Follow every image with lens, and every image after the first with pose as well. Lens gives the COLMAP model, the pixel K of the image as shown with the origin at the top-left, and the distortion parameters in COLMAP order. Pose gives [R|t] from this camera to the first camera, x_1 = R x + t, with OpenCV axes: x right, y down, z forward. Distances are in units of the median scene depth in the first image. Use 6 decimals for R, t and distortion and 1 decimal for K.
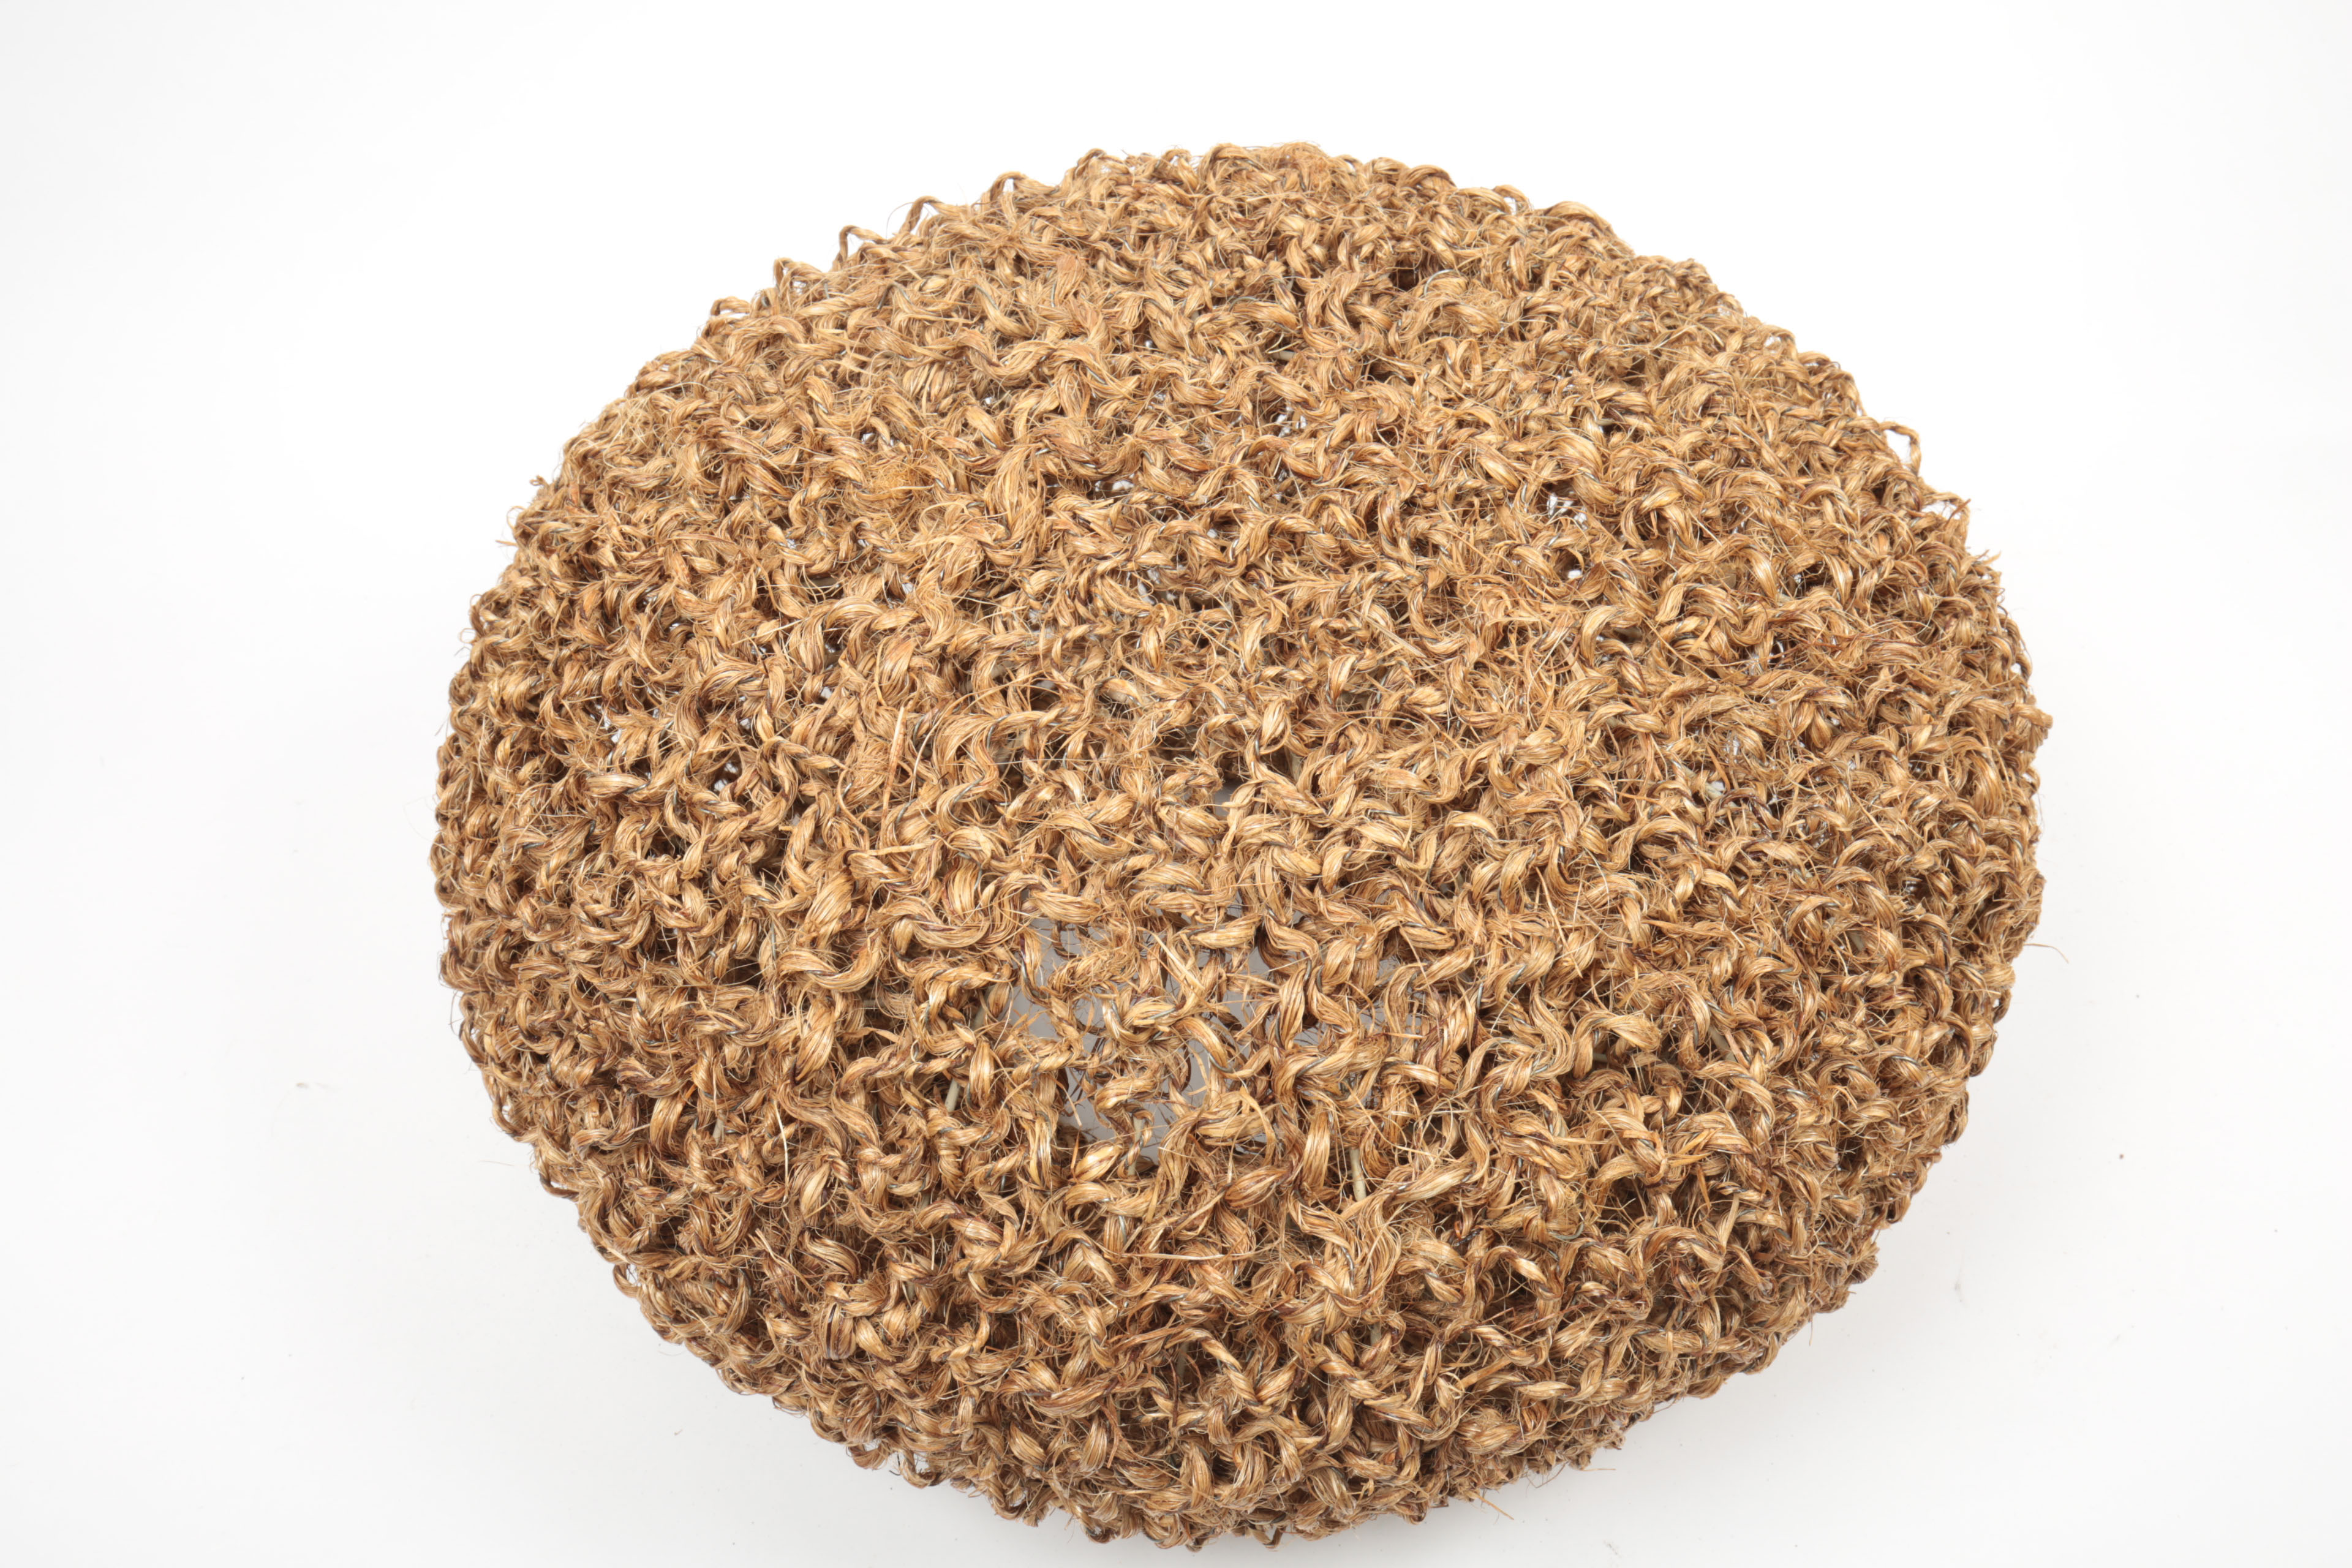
lens RADIAL K [[2301.4, 0, 1176.0], [0, 2301.4, 784.0], [0, 0, 1]] dist [0.013989, 0.012161]
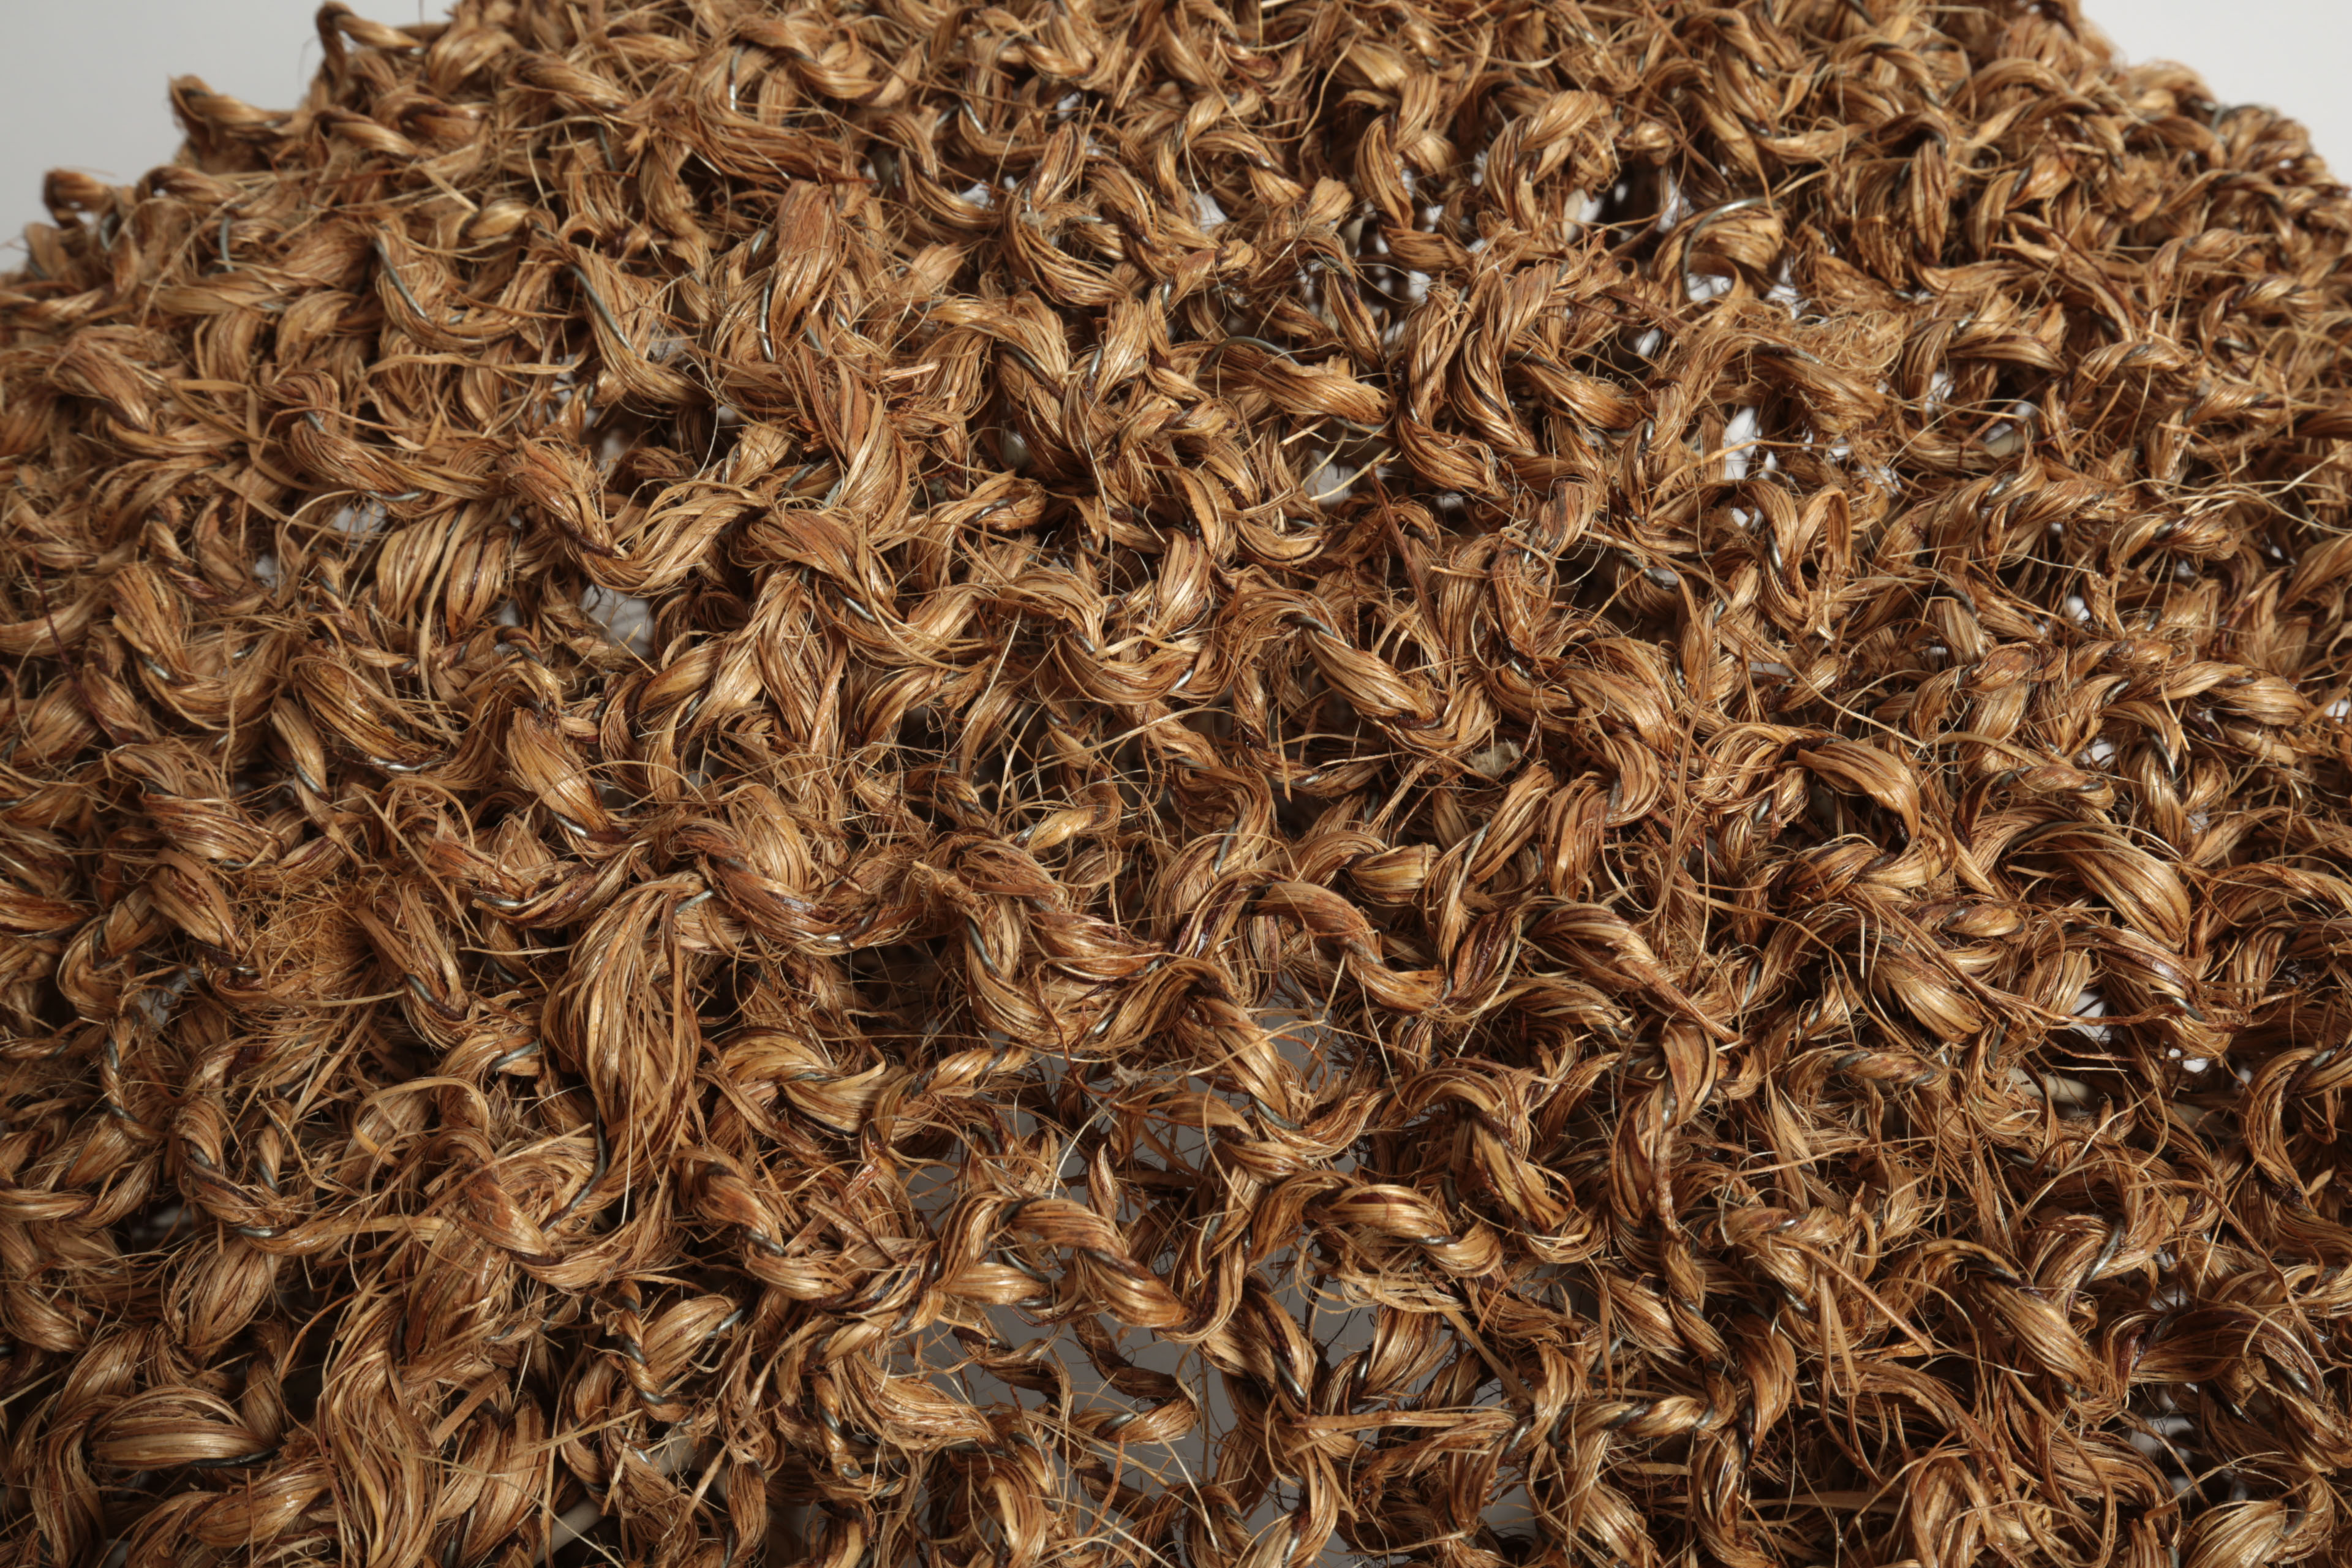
lens RADIAL K [[2301.4, 0, 1176.0], [0, 2301.4, 784.0], [0, 0, 1]] dist [0.013989, 0.012161]
pose [[0.999977, 0.004781, 0.004846, 0.015559], [-0.005925, 0.961765, 0.273811, -0.245983], [-0.003352, -0.273834, 0.961771, 0.605809]]
